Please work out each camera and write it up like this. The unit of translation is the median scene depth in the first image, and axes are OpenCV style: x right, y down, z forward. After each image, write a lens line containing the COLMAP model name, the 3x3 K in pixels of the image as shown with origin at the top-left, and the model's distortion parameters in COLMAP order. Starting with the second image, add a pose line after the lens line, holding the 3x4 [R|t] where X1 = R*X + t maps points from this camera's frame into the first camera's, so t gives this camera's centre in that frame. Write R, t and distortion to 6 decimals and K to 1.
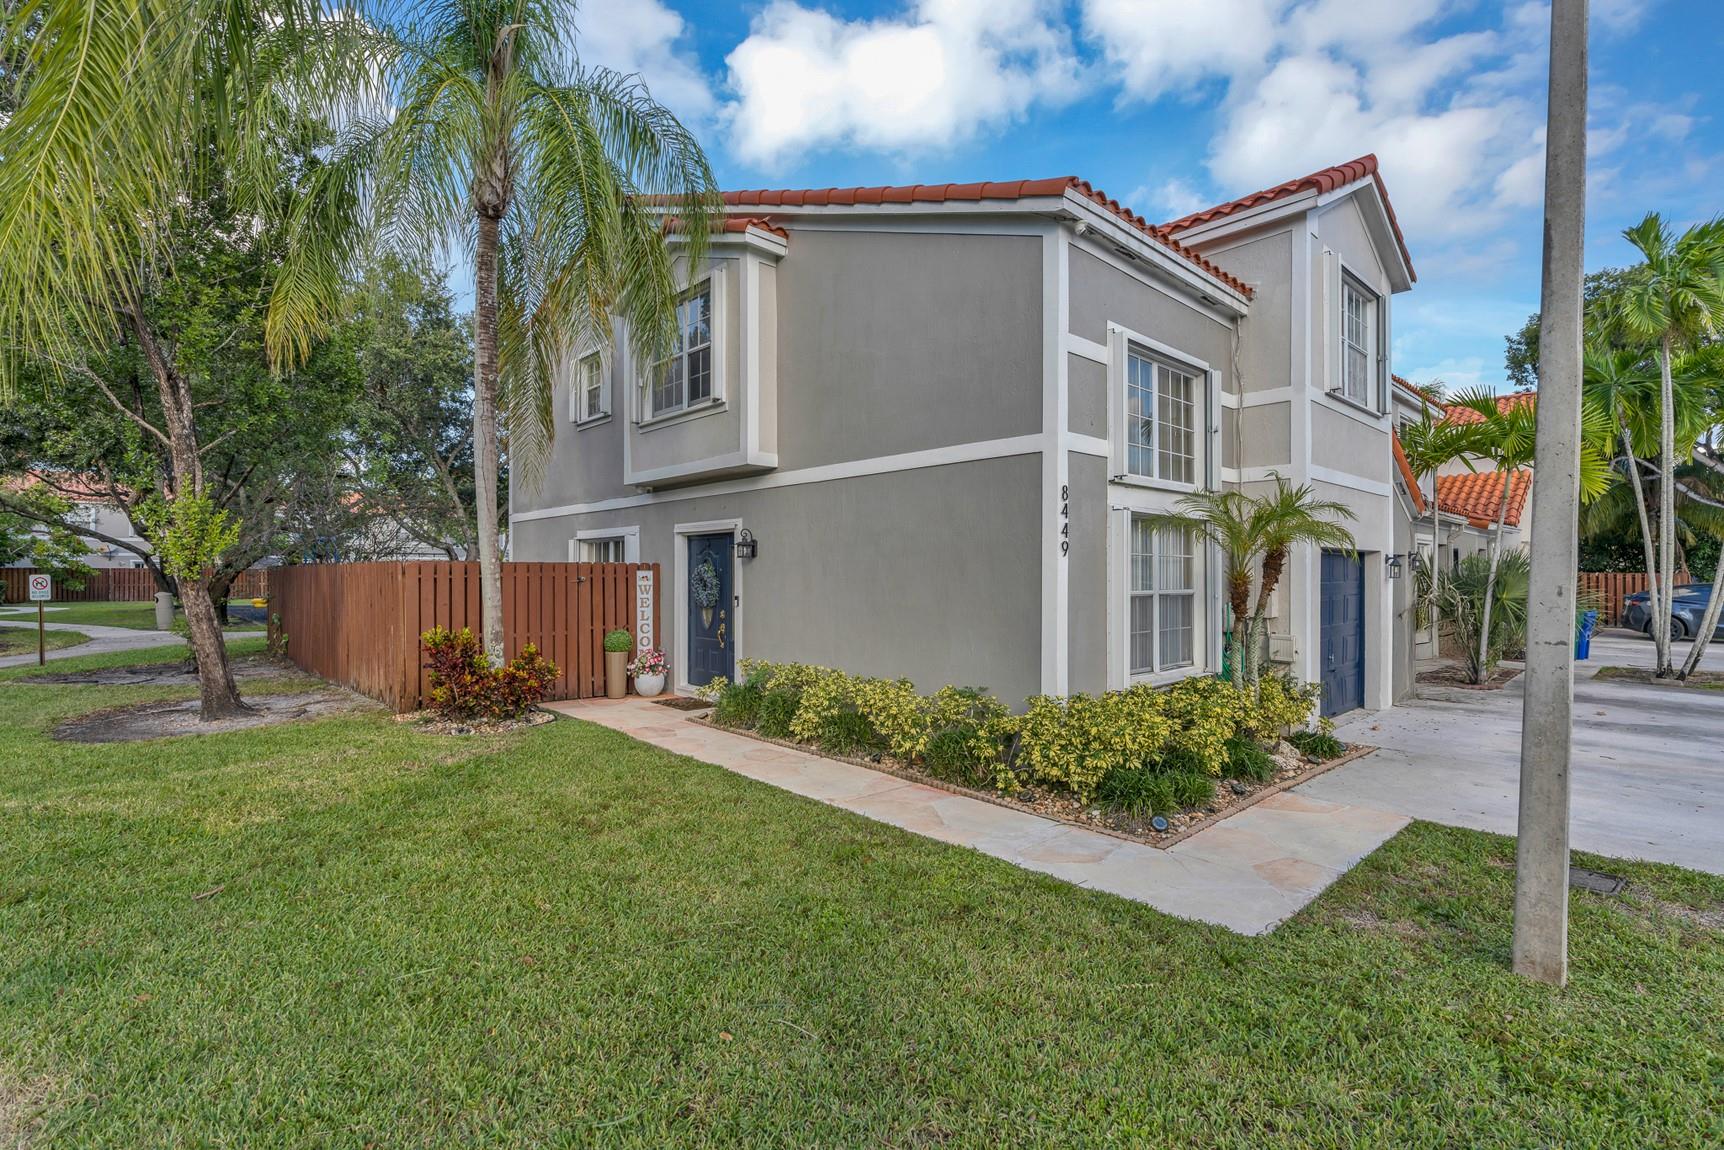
lens RADIAL K [[782.7, 0, 862.0], [0, 782.7, 575.0], [0, 0, 1]] dist [-0.003076, 0.000048]
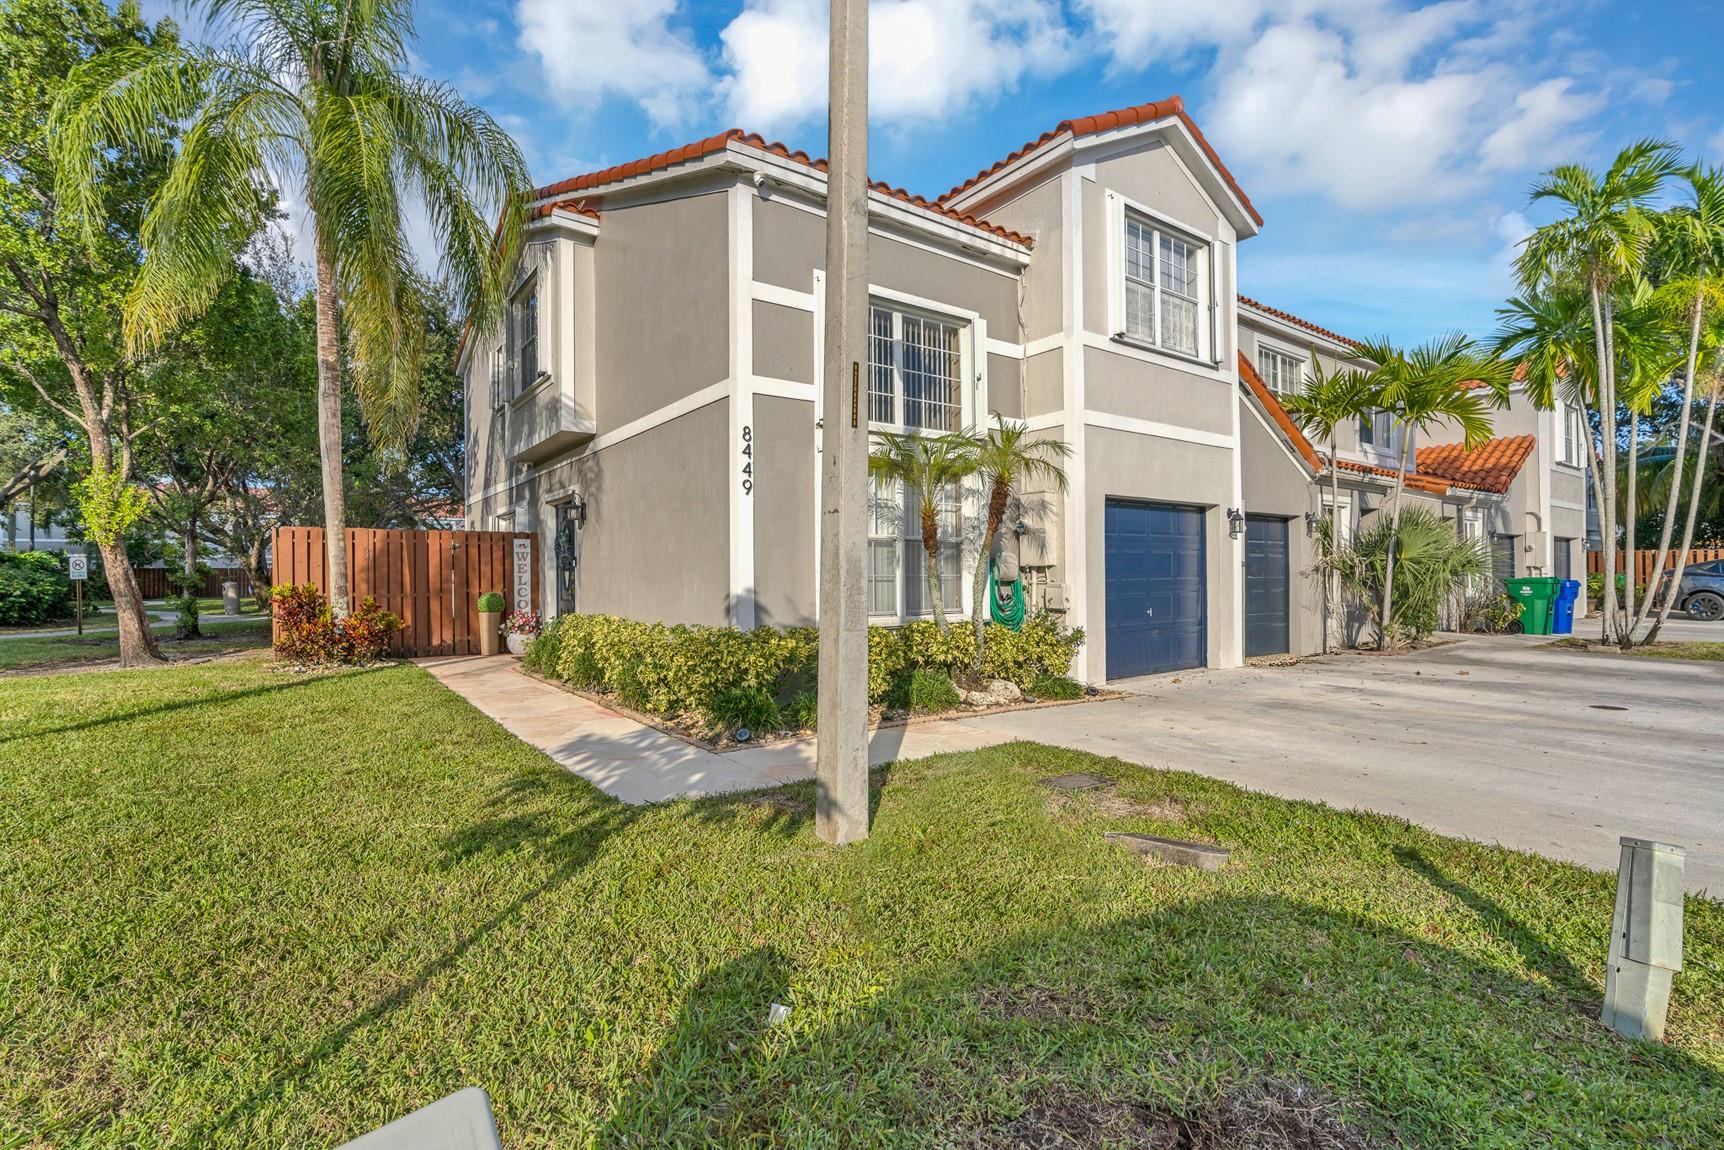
lens RADIAL K [[775.0, 0, 862.0], [0, 775.0, 575.0], [0, 0, 1]] dist [-0.003746, 0.000053]
pose [[0.992863, -0.009180, -0.118909, 0.382998], [0.008661, 0.999951, -0.004881, 0.064954], [0.118948, 0.003816, 0.992893, -0.006647]]
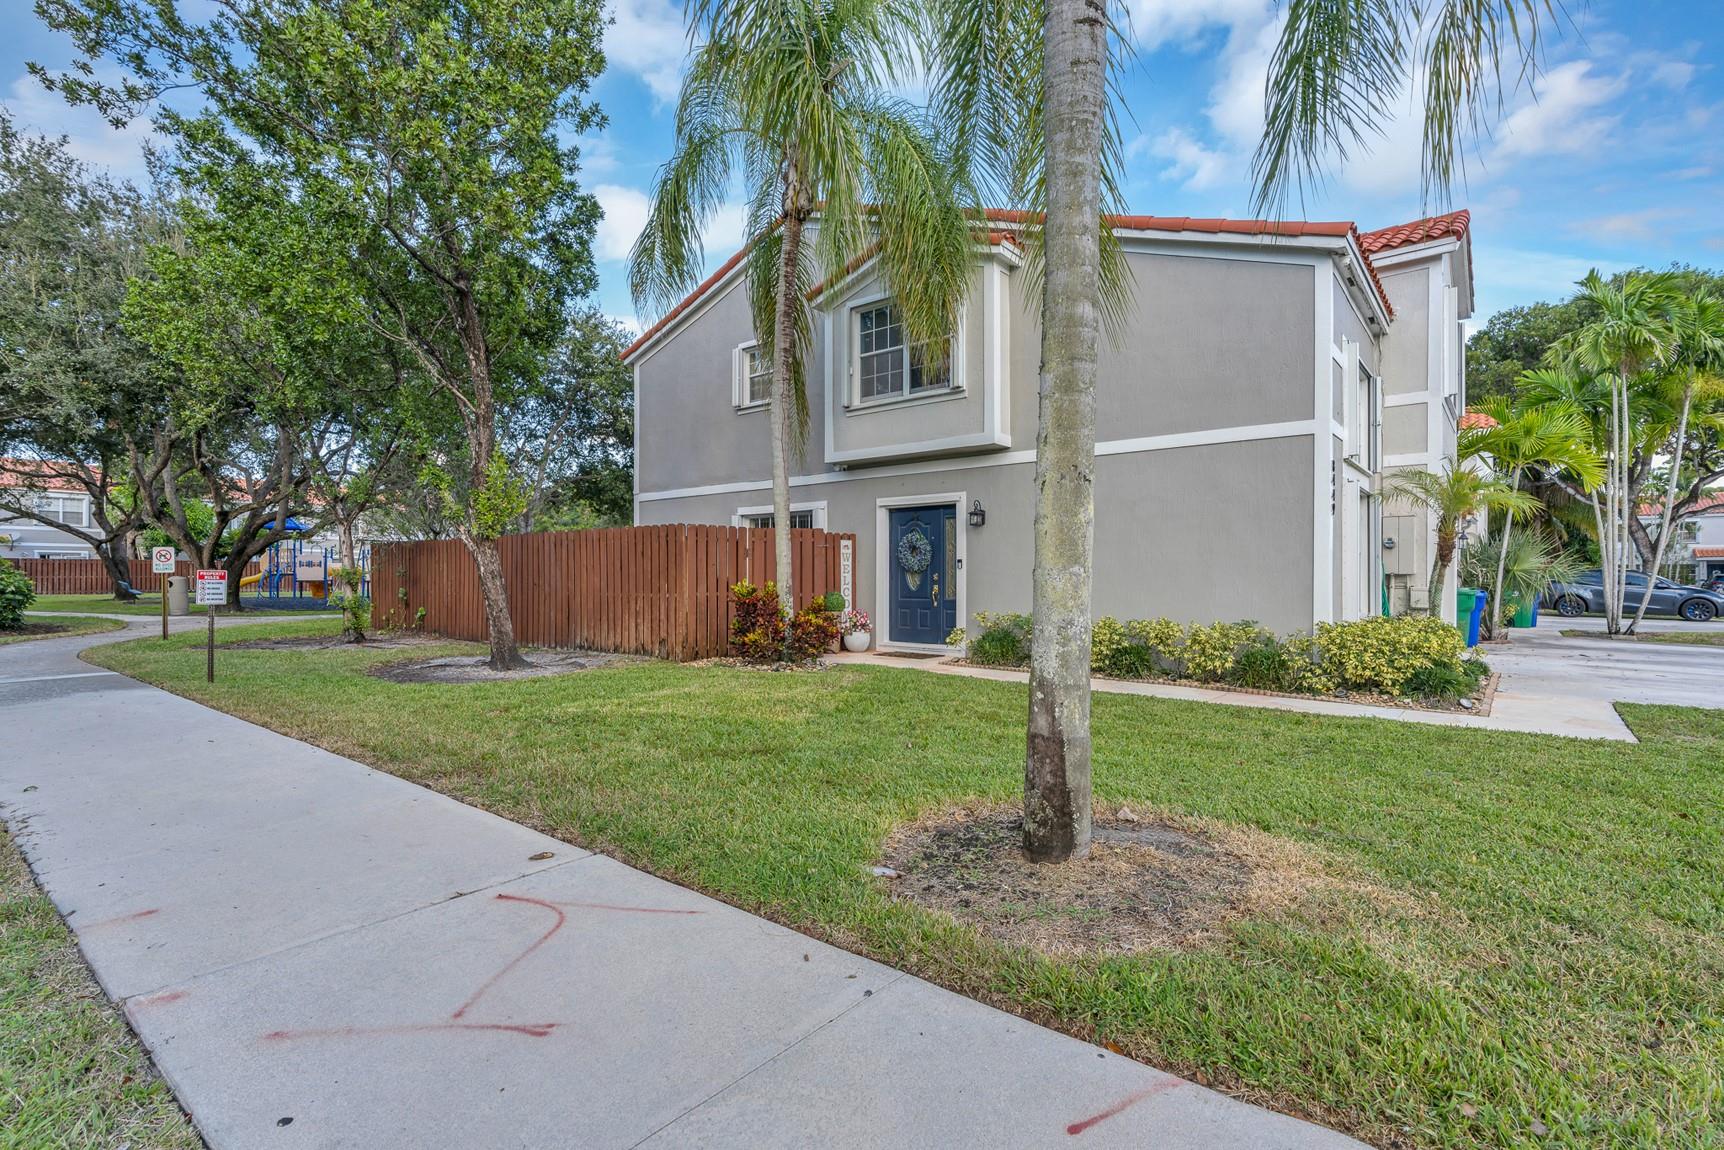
lens RADIAL K [[775.0, 0, 862.0], [0, 775.0, 575.0], [0, 0, 1]] dist [-0.003746, 0.000053]
pose [[0.992115, 0.001813, 0.125315, -0.477996], [-0.001467, 0.999995, -0.002852, 0.057208], [-0.125320, 0.002645, 0.992113, -0.116913]]
